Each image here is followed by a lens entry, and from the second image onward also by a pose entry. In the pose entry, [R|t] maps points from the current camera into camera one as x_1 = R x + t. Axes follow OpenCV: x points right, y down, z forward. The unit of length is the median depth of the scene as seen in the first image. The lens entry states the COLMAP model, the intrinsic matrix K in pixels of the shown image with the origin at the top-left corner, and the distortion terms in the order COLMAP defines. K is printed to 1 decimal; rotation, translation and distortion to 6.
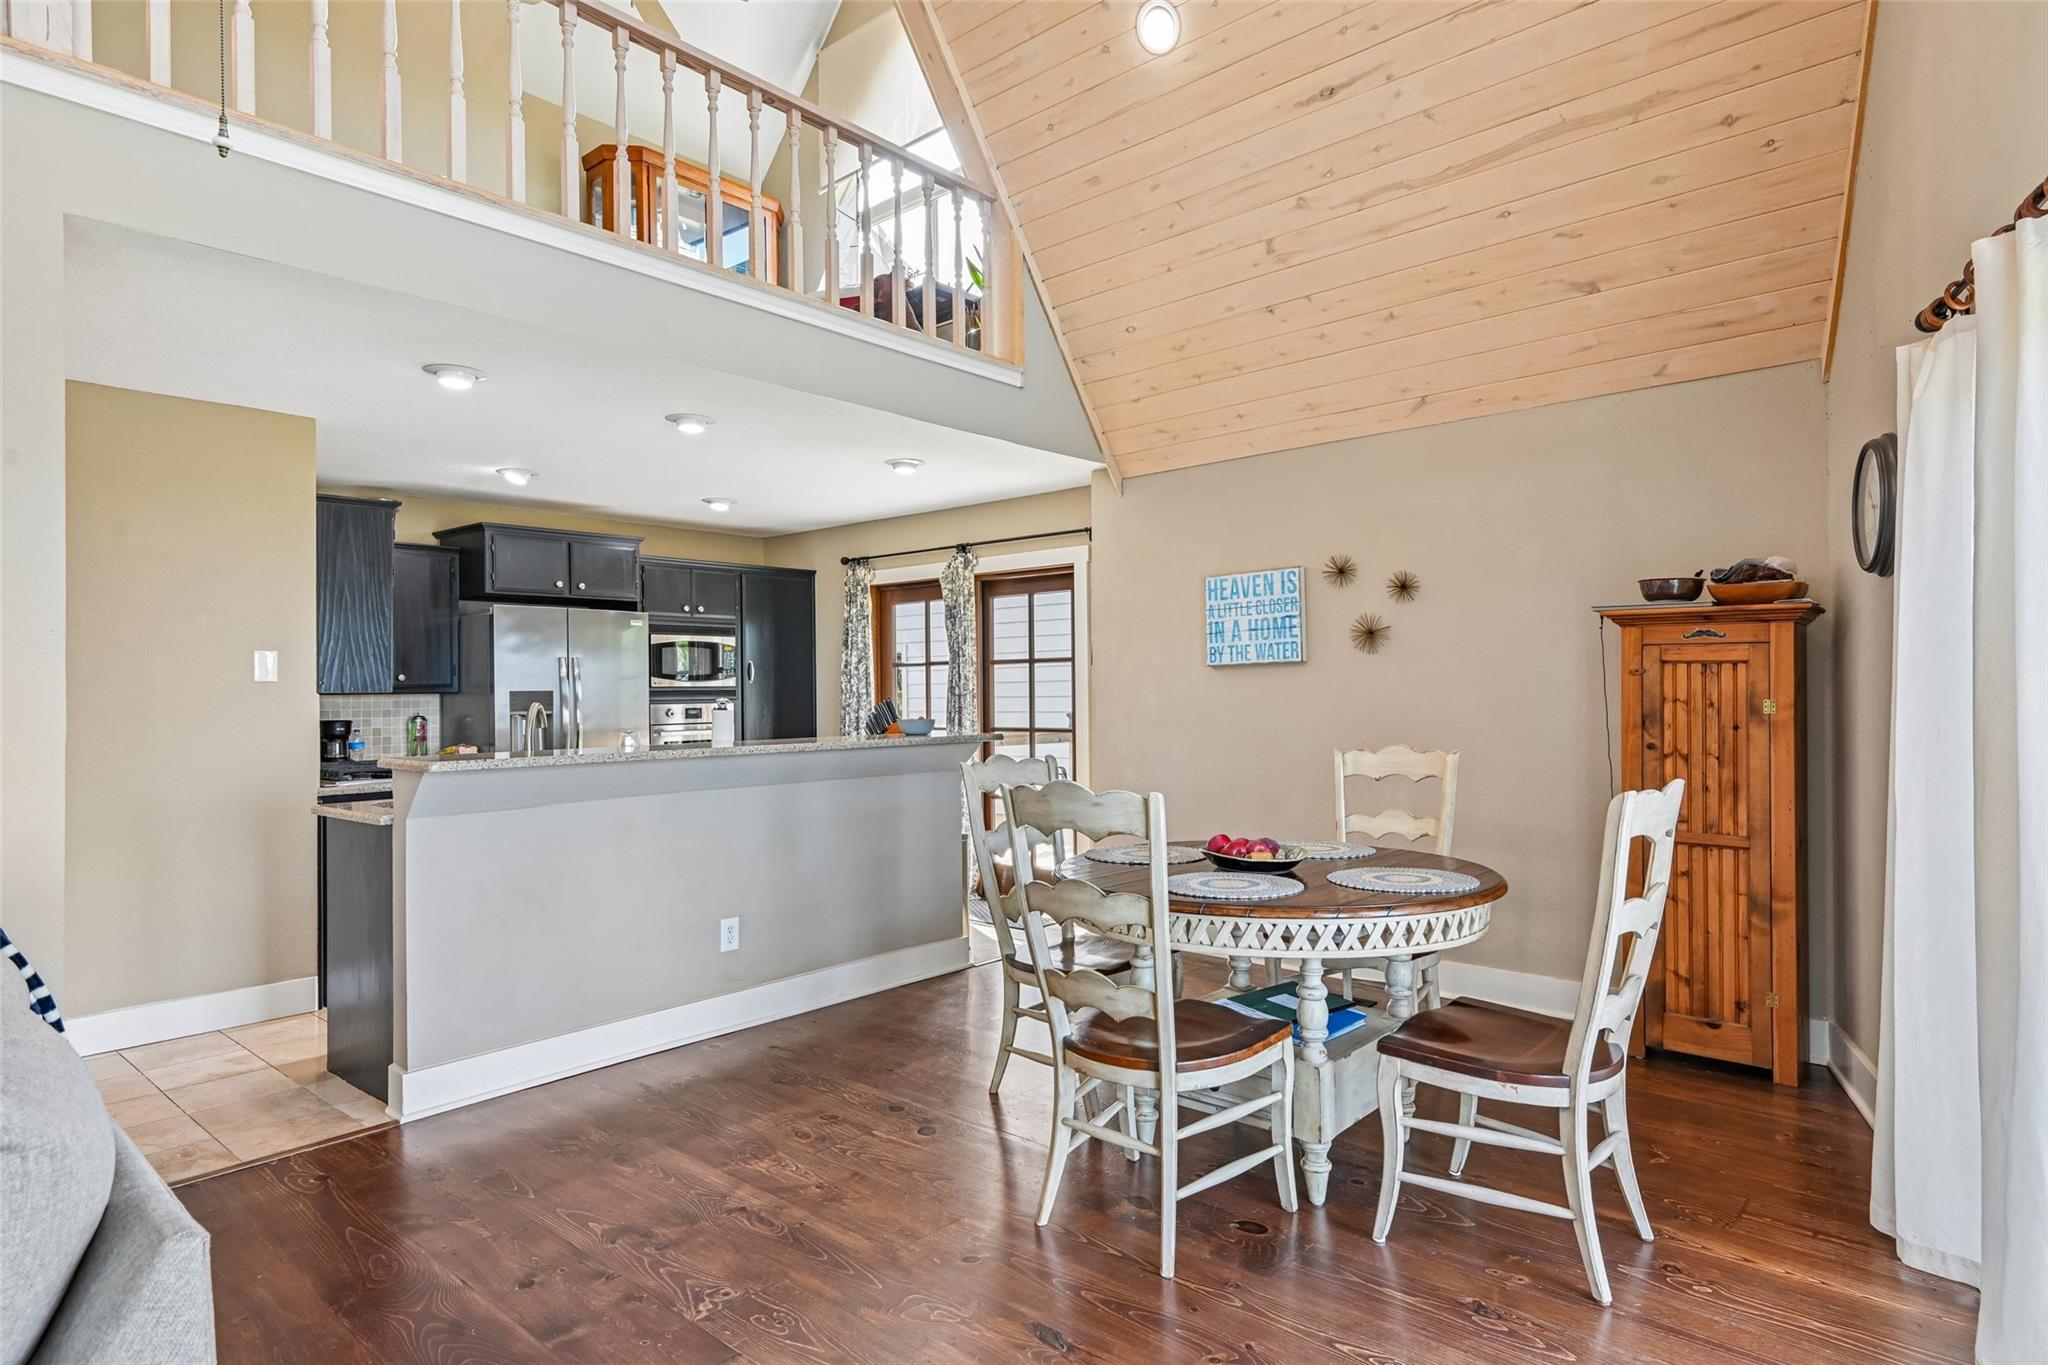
lens RADIAL K [[1130.4, 0, 1021.0], [0, 1130.4, 680.6], [0, 0, 1]] dist [-0.004624, -0.000301]
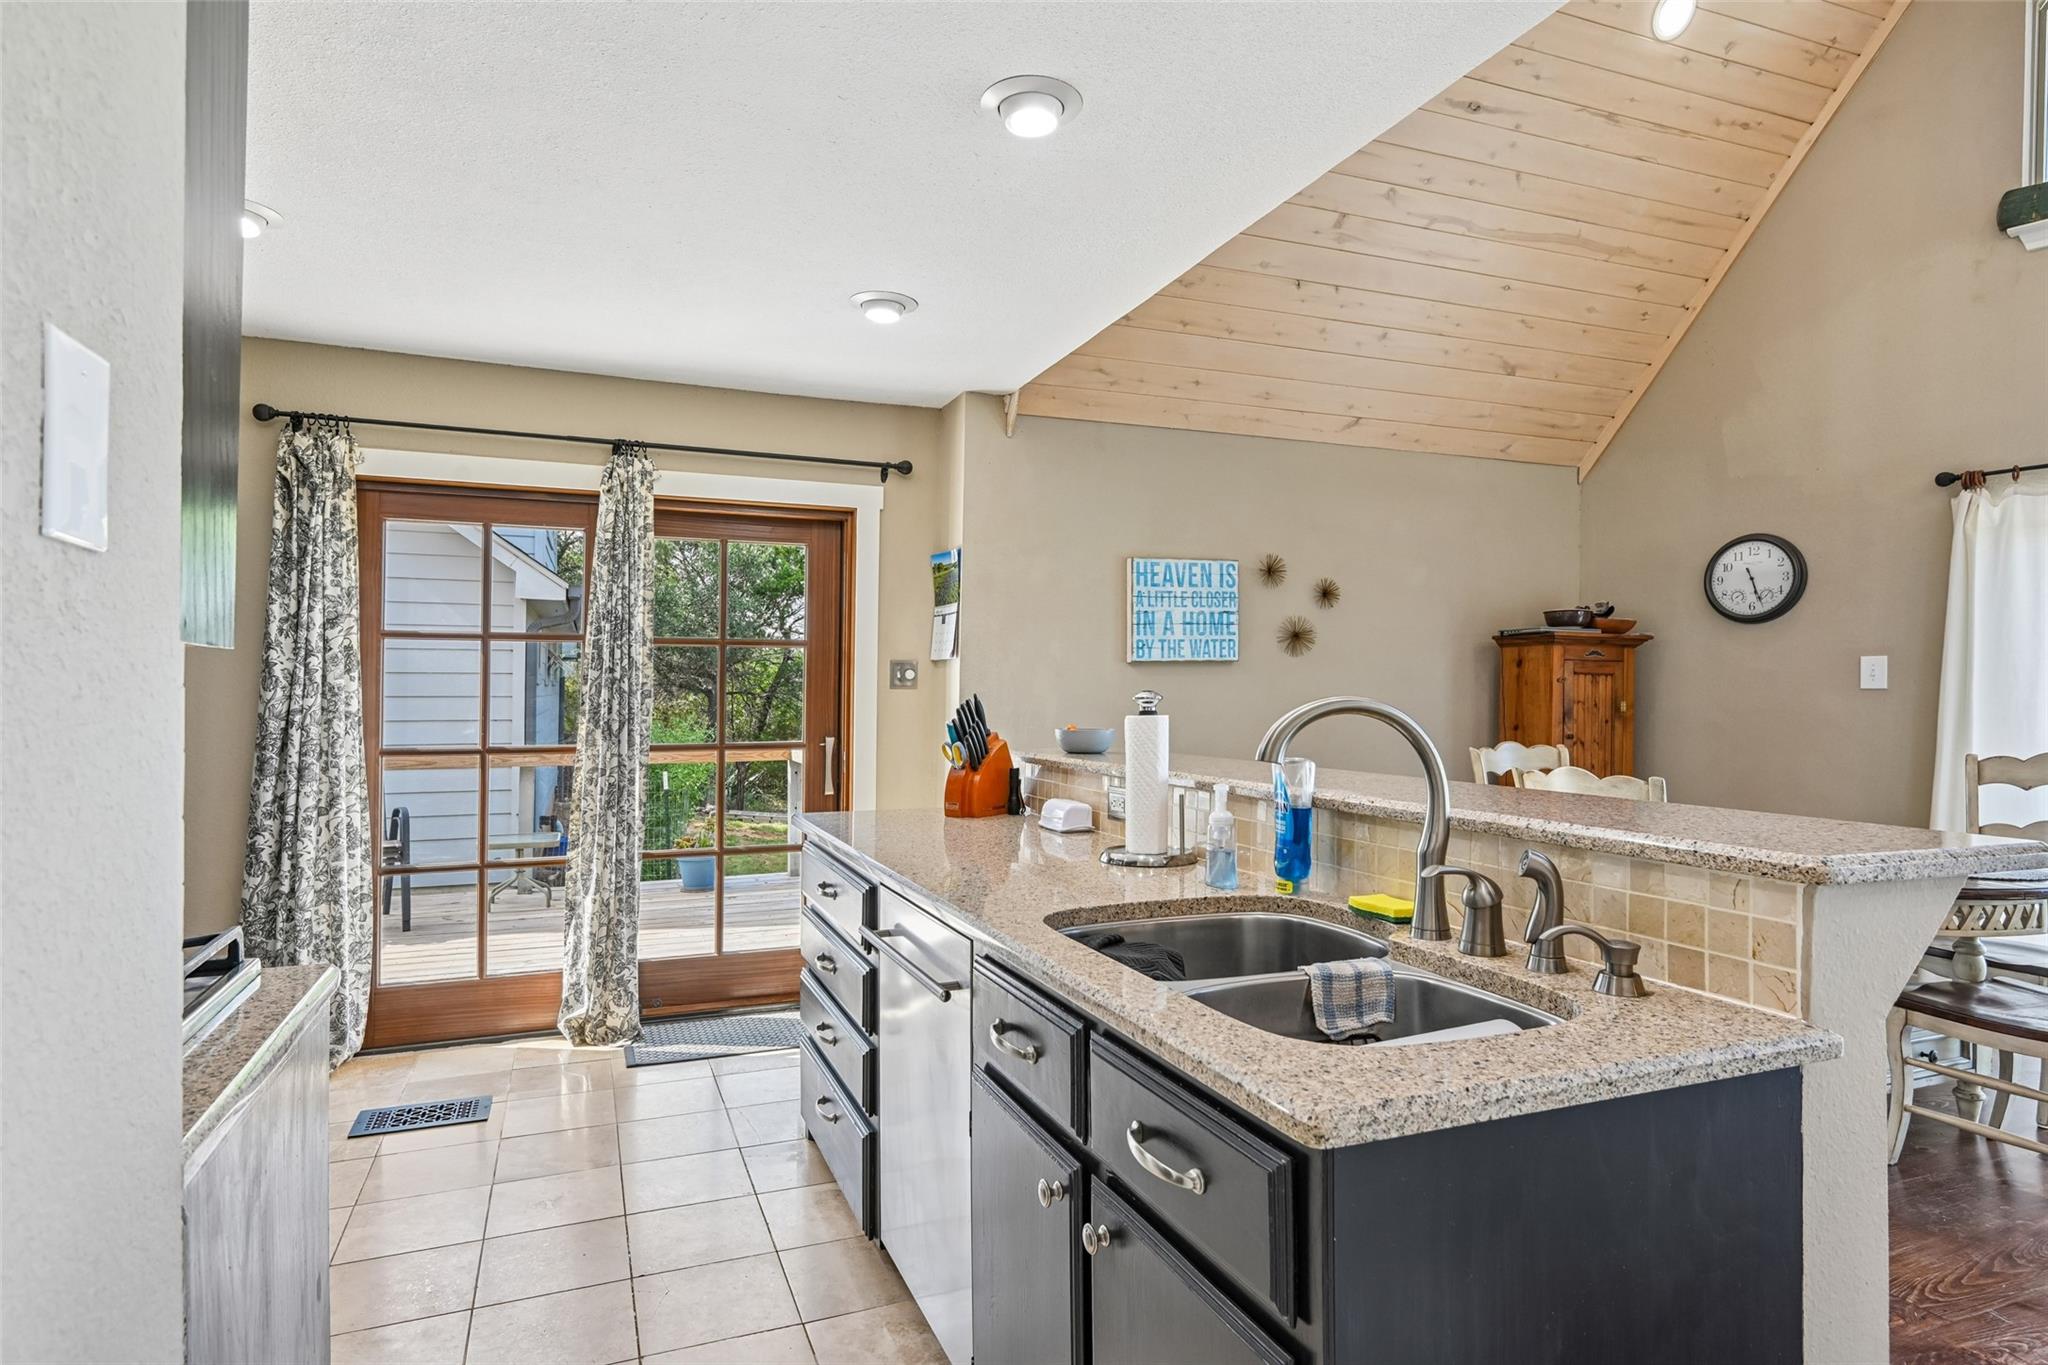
lens RADIAL K [[1105.3, 0, 1020.9], [0, 1105.3, 701.2], [0, 0, 1]] dist [0.007251, -0.000027]
pose [[0.442193, 0.009354, 0.896871, -0.647591], [-0.013057, 0.999907, -0.003992, 0.022320], [-0.896825, -0.009945, 0.442274, 0.736945]]
